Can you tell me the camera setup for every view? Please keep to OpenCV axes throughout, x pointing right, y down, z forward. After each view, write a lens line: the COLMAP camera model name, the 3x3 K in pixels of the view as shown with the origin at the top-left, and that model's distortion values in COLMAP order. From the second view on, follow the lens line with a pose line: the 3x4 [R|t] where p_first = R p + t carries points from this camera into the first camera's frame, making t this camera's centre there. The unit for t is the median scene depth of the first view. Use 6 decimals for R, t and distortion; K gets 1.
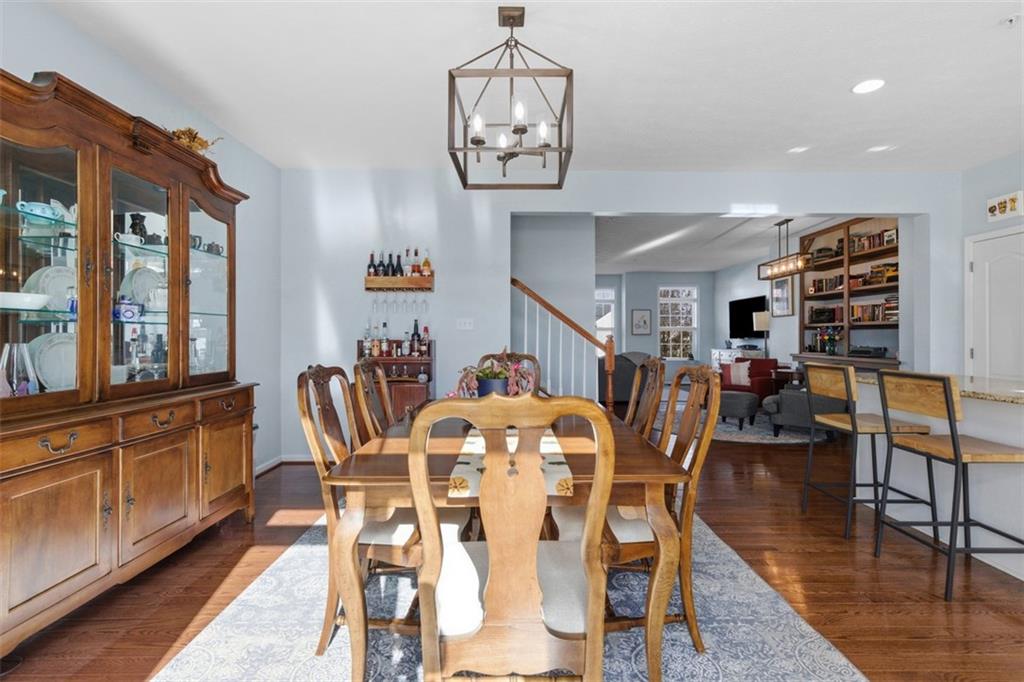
lens RADIAL K [[466.7, 0, 514.2], [0, 466.7, 337.0], [0, 0, 1]] dist [0.000167, -0.000008]
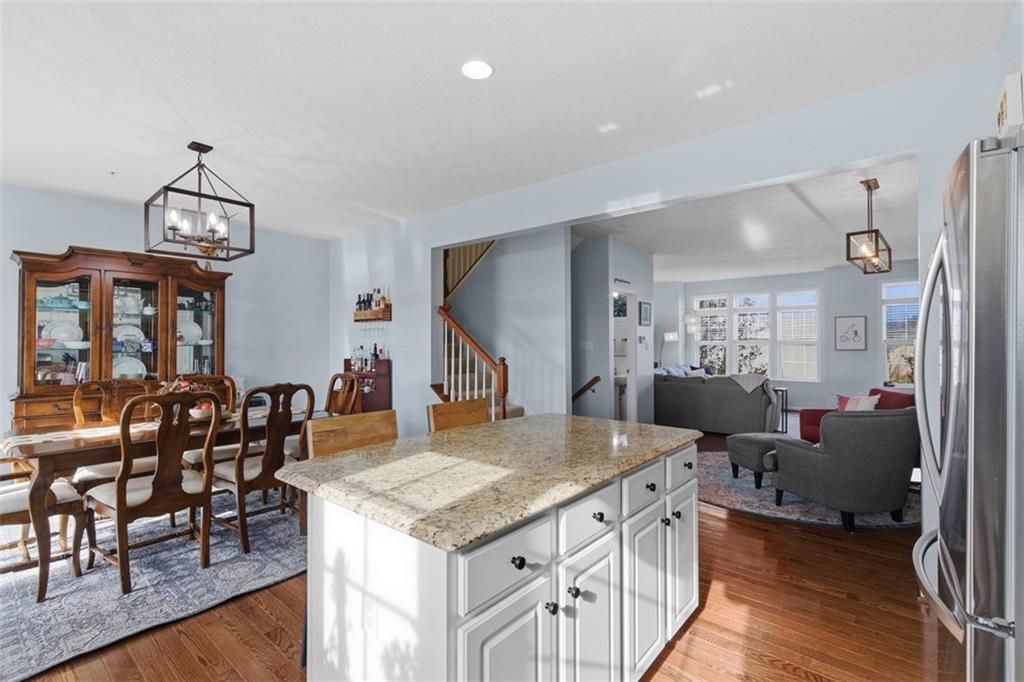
lens RADIAL K [[466.7, 0, 512.1], [0, 466.7, 341.3], [0, 0, 1]] dist [0.000167, -0.000008]
pose [[0.753090, -0.006615, -0.657884, 0.903262], [-0.000242, 0.999947, -0.010331, -0.029365], [0.657918, 0.007939, 0.753048, 0.284698]]
